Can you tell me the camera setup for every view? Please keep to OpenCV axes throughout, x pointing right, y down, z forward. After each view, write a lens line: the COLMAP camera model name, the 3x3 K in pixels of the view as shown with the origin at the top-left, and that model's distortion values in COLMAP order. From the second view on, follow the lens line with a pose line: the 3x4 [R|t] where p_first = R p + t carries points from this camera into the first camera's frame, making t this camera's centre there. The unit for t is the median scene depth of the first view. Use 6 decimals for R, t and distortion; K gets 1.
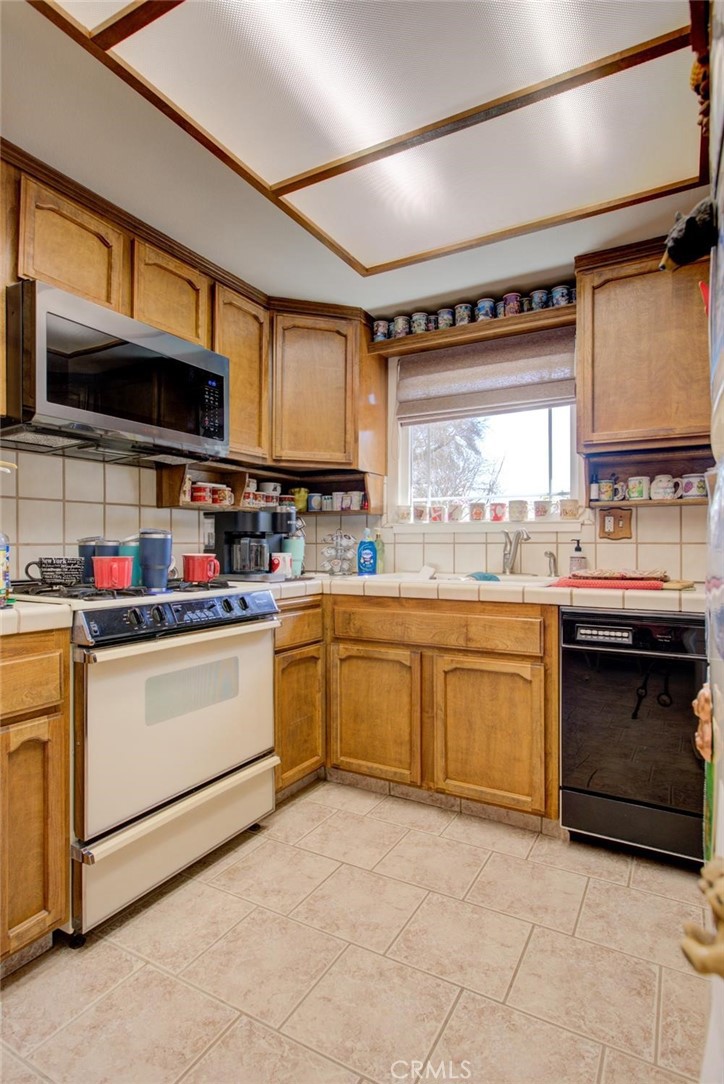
lens RADIAL K [[539.4, 0, 362.0], [0, 539.4, 542.0], [0, 0, 1]] dist [-0.001560, 0.000596]
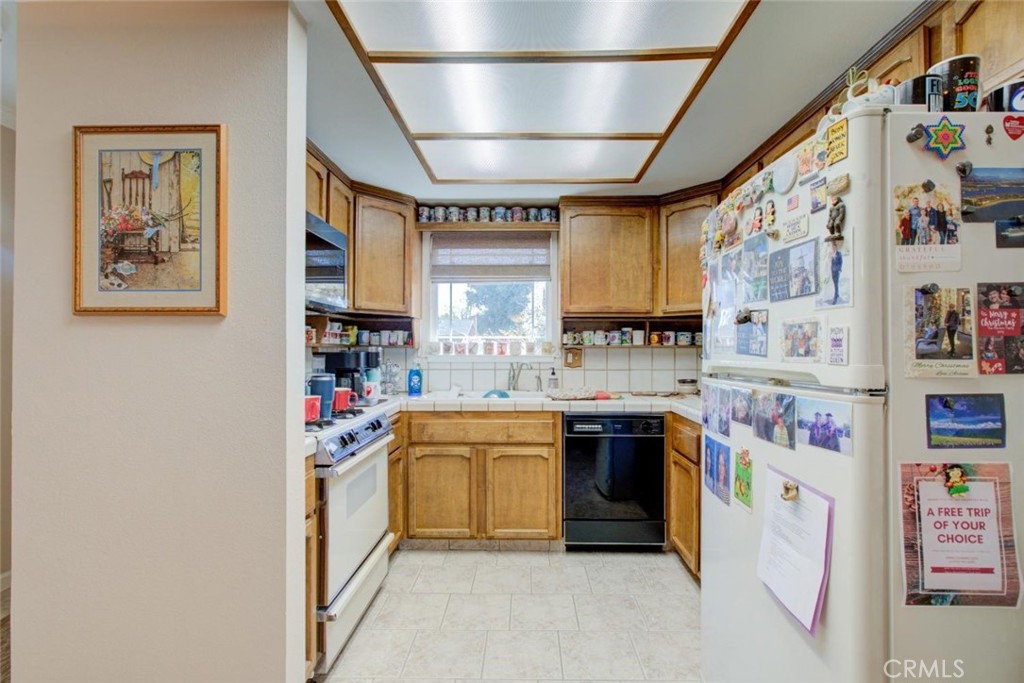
lens RADIAL K [[469.9, 0, 511.8], [0, 469.9, 345.2], [0, 0, 1]] dist [-0.009479, 0.005415]
pose [[0.874499, 0.008773, 0.484948, -0.415661], [-0.007136, 0.999961, -0.005221, -0.068259], [-0.484975, 0.001105, 0.874527, -0.171545]]
